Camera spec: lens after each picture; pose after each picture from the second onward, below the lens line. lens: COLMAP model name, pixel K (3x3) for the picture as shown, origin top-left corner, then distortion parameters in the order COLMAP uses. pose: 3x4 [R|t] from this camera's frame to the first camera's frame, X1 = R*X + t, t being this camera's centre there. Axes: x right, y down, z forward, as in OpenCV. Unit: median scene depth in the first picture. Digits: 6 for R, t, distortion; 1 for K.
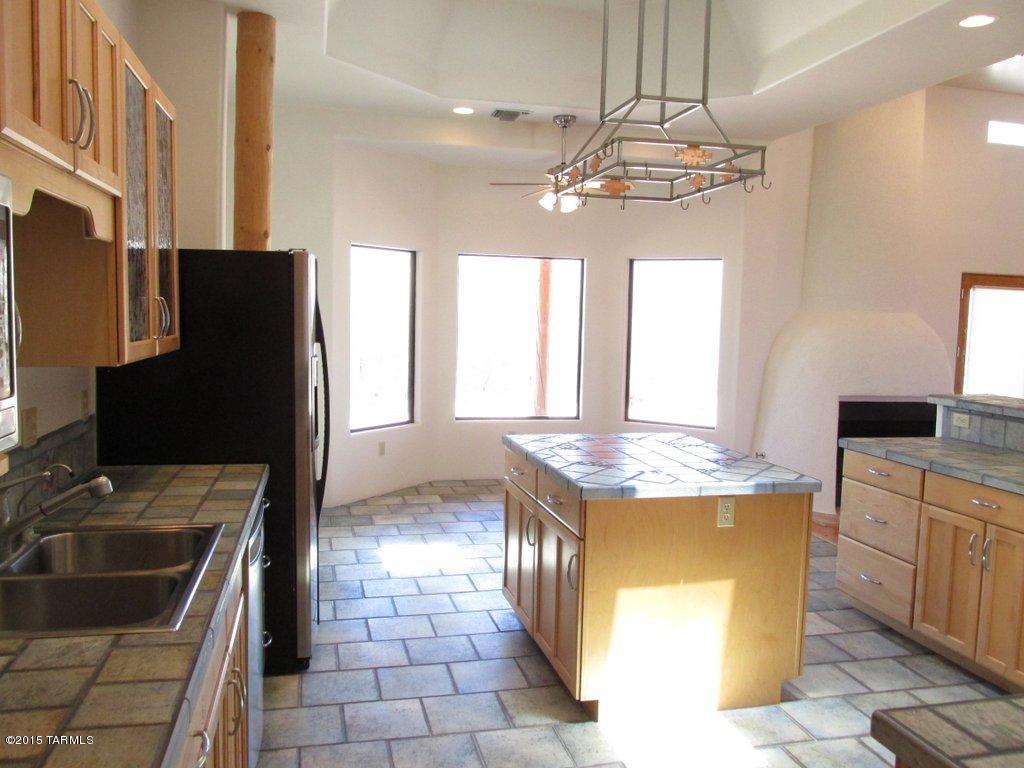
lens RADIAL K [[844.8, 0, 512.0], [0, 844.8, 384.0], [0, 0, 1]] dist [-0.036587, 0.003505]
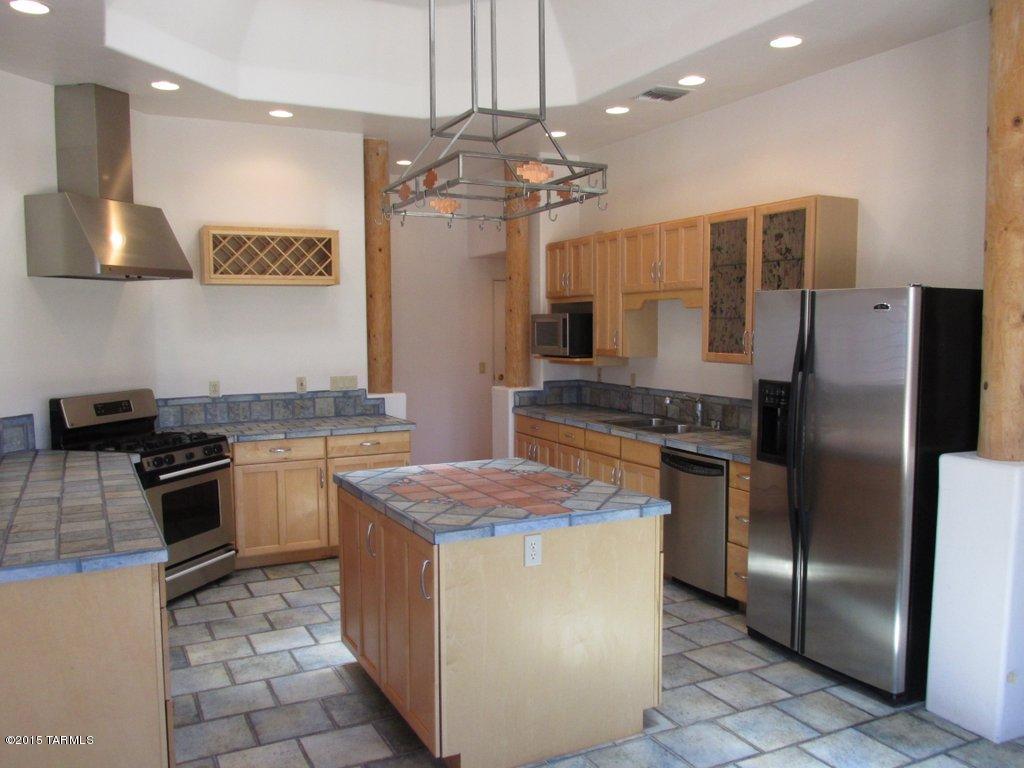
lens RADIAL K [[851.0, 0, 512.0], [0, 851.0, 384.0], [0, 0, 1]] dist [-0.077234, 0.005386]
pose [[-0.974112, 0.000996, -0.226062, 0.332528], [-0.033992, 0.987976, 0.150825, -0.172228], [0.223494, 0.154605, -0.962366, 1.869532]]
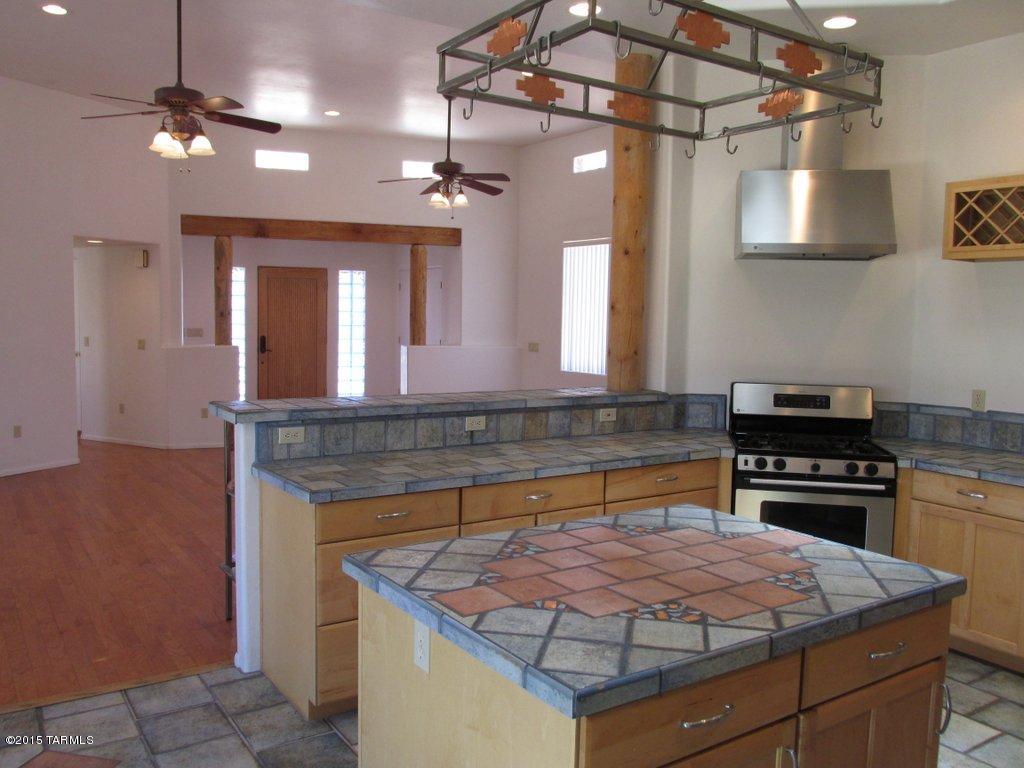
lens RADIAL K [[851.0, 0, 512.0], [0, 851.0, 384.0], [0, 0, 1]] dist [-0.077234, 0.005386]
pose [[-0.363617, -0.109745, 0.925062, -0.329551], [0.048764, 0.989432, 0.136549, -0.122065], [-0.930272, 0.094761, -0.354422, 1.256718]]
